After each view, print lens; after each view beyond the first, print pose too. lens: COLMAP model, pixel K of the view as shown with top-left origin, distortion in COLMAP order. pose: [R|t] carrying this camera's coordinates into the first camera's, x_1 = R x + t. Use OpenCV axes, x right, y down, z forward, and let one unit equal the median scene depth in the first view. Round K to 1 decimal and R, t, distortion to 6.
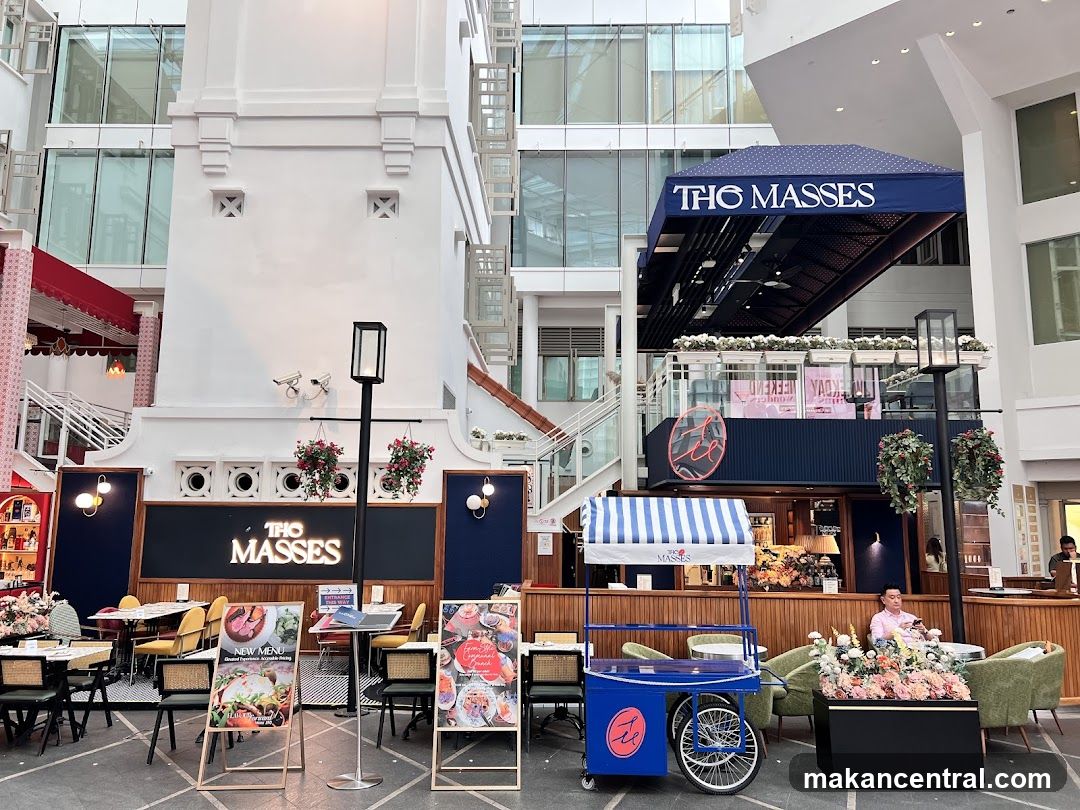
lens RADIAL K [[818.3, 0, 515.4], [0, 818.3, 403.1], [0, 0, 1]] dist [0.010609, 0.000146]
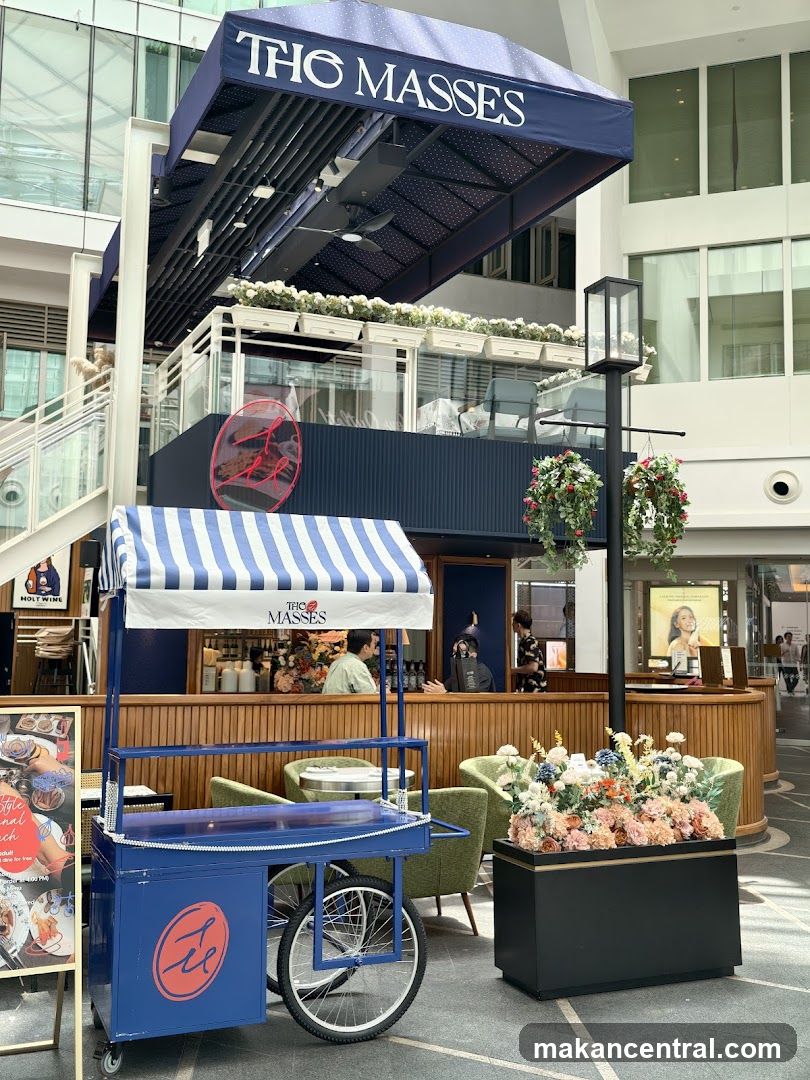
lens RADIAL K [[1143.9, 0, 402.0], [0, 1143.9, 511.3], [0, 0, 1]] dist [0.044773, -0.015127]
pose [[0.906130, 0.046749, 0.420409, -0.035629], [-0.065950, 0.997334, 0.031243, 0.051494], [-0.417827, -0.056036, 0.906797, 0.165778]]
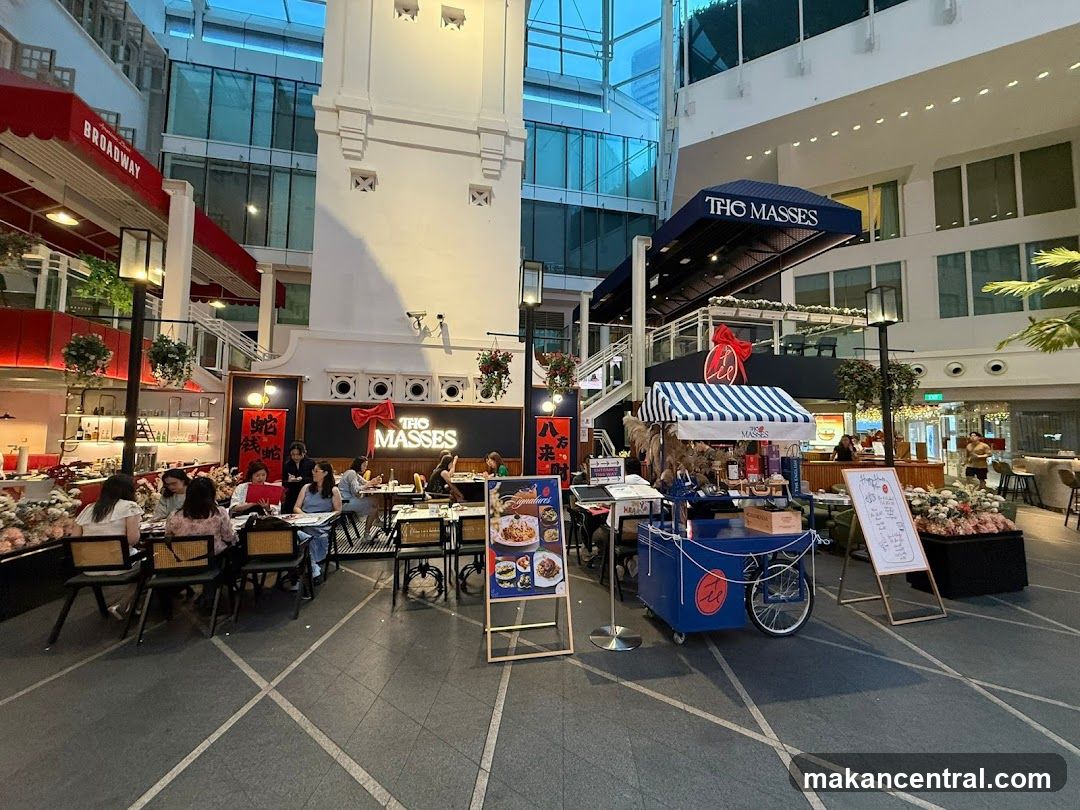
lens RADIAL K [[437.4, 0, 537.7], [0, 437.4, 396.8], [0, 0, 1]] dist [0.007004, 0.000227]
pose [[0.972174, 0.023327, 0.233097, -0.285134], [-0.039265, 0.997179, 0.063971, 0.060844], [-0.230947, -0.071343, 0.970347, 0.266795]]
